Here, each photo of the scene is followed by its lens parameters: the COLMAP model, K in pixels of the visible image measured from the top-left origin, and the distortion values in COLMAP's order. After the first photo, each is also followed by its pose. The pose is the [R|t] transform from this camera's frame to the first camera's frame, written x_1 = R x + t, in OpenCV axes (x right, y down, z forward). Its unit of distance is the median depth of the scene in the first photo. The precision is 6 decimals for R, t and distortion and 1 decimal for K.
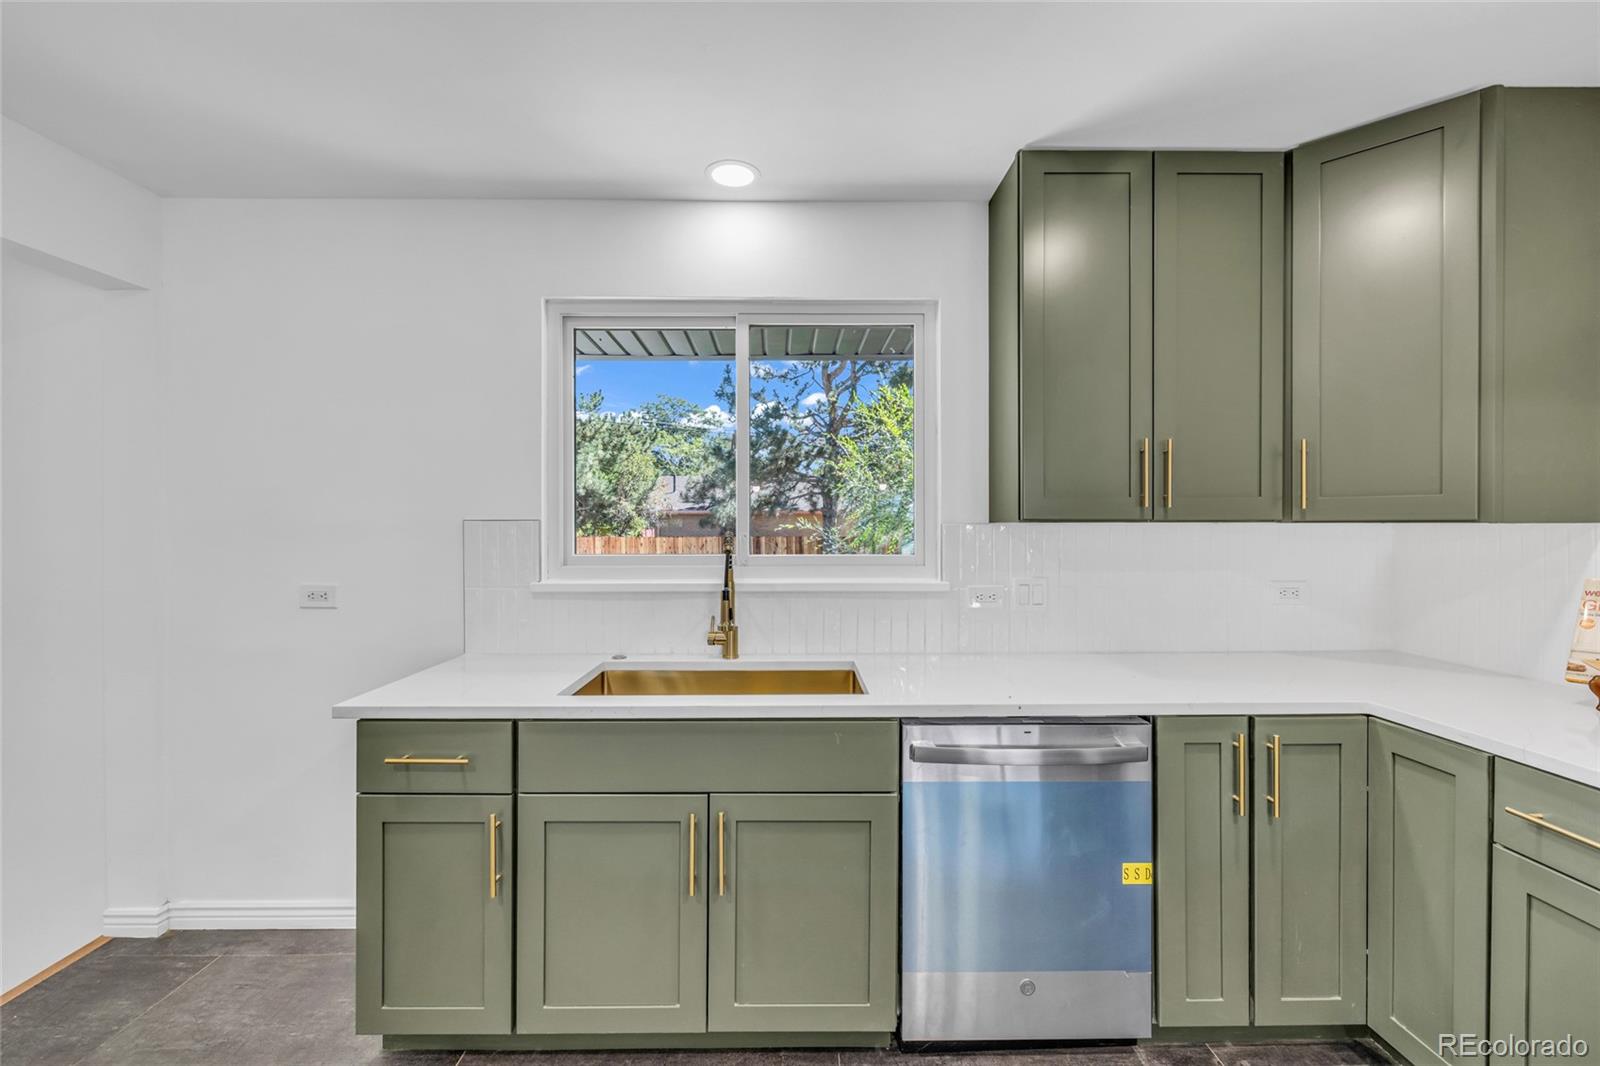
lens RADIAL K [[683.7, 0, 799.4], [0, 683.7, 531.0], [0, 0, 1]] dist [0.002467, -0.000019]
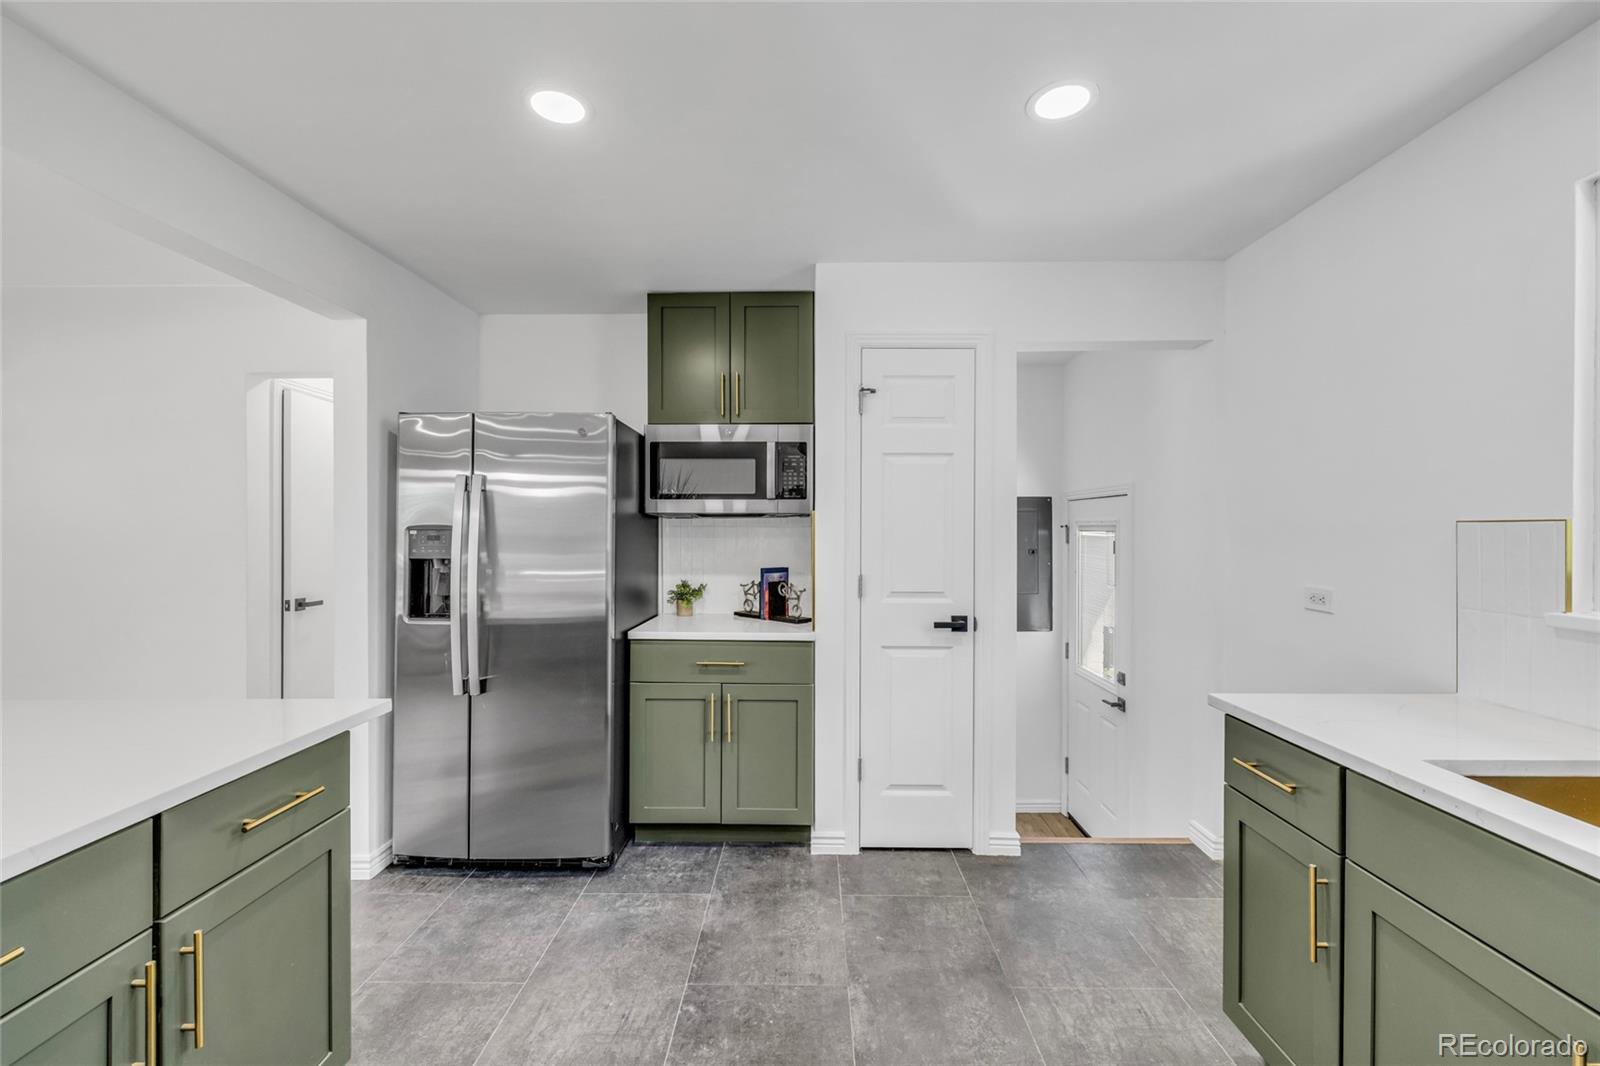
lens RADIAL K [[683.7, 0, 798.8], [0, 683.7, 526.7], [0, 0, 1]] dist [0.002467, -0.000019]
pose [[-0.026032, 0.000042, -0.999661, 0.348808], [-0.005212, 0.999986, 0.000178, -0.007616], [0.999648, 0.005215, -0.026032, 0.299975]]
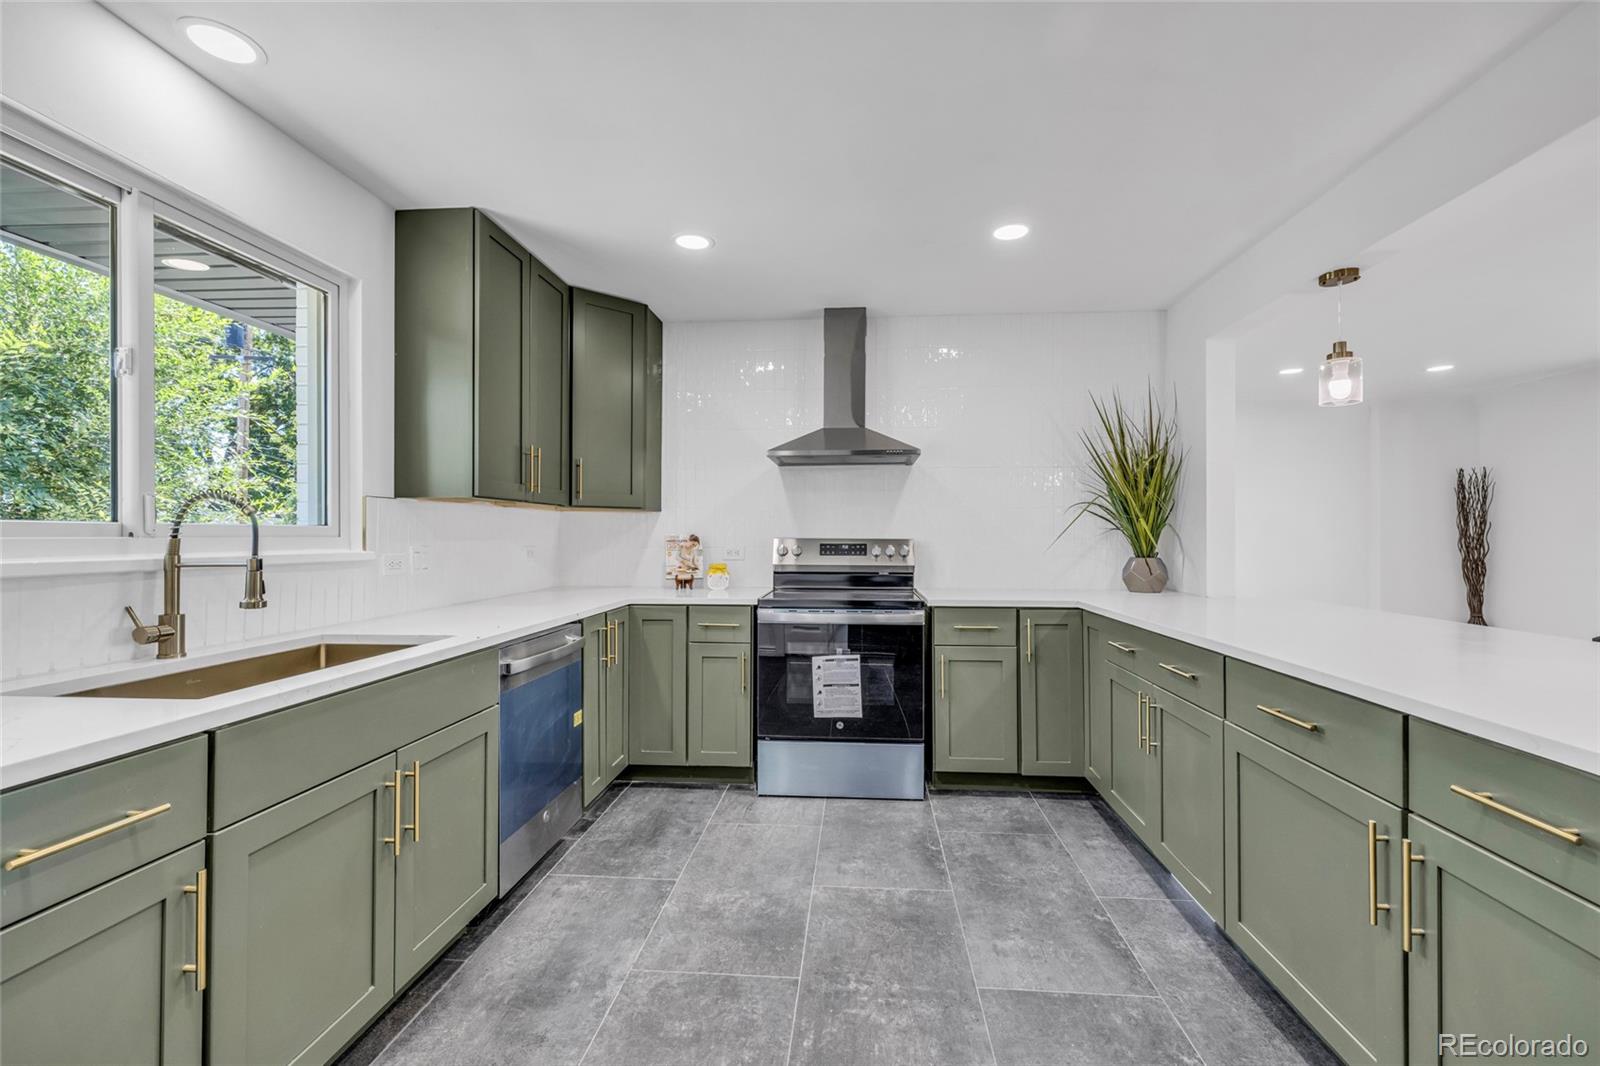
lens RADIAL K [[683.7, 0, 803.7], [0, 683.7, 532.1], [0, 0, 1]] dist [0.002467, -0.000019]
pose [[0.099975, 0.004693, 0.994979, -0.869789], [0.011636, 0.999915, -0.005885, 0.065989], [-0.994922, 0.012166, 0.099912, 0.254625]]
